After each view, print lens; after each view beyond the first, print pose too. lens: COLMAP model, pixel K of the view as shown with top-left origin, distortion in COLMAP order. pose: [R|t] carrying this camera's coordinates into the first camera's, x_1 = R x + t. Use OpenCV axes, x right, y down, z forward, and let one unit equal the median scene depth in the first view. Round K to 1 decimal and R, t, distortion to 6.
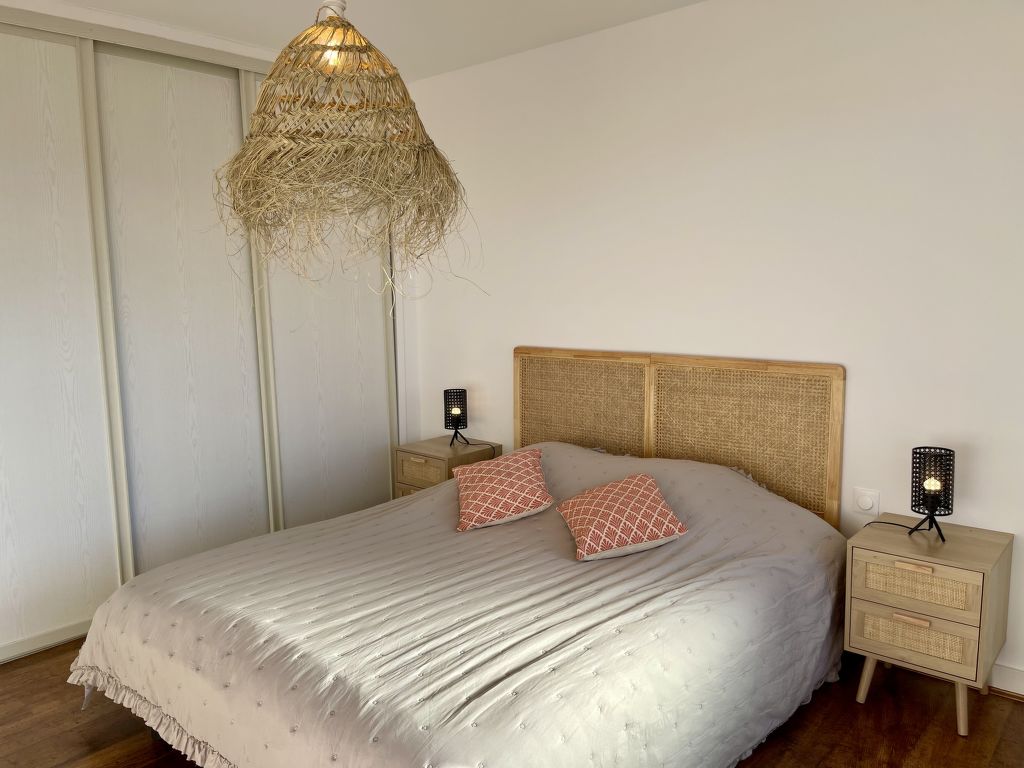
lens RADIAL K [[771.6, 0, 521.2], [0, 771.6, 380.2], [0, 0, 1]] dist [0.058742, -0.081084]
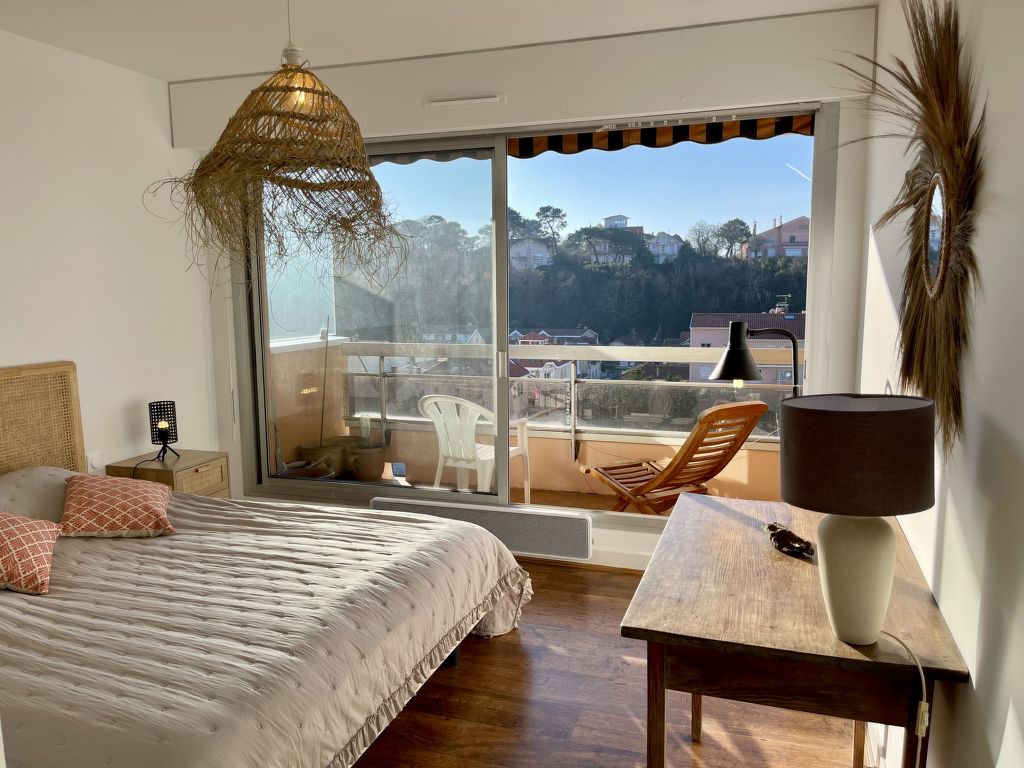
lens RADIAL K [[771.6, 0, 518.0], [0, 771.6, 387.3], [0, 0, 1]] dist [0.058742, -0.081084]
pose [[-0.432510, -0.096310, 0.896470, -0.872408], [0.122710, 0.978739, 0.164351, -0.081466], [-0.893240, 0.181089, -0.411497, 0.737231]]
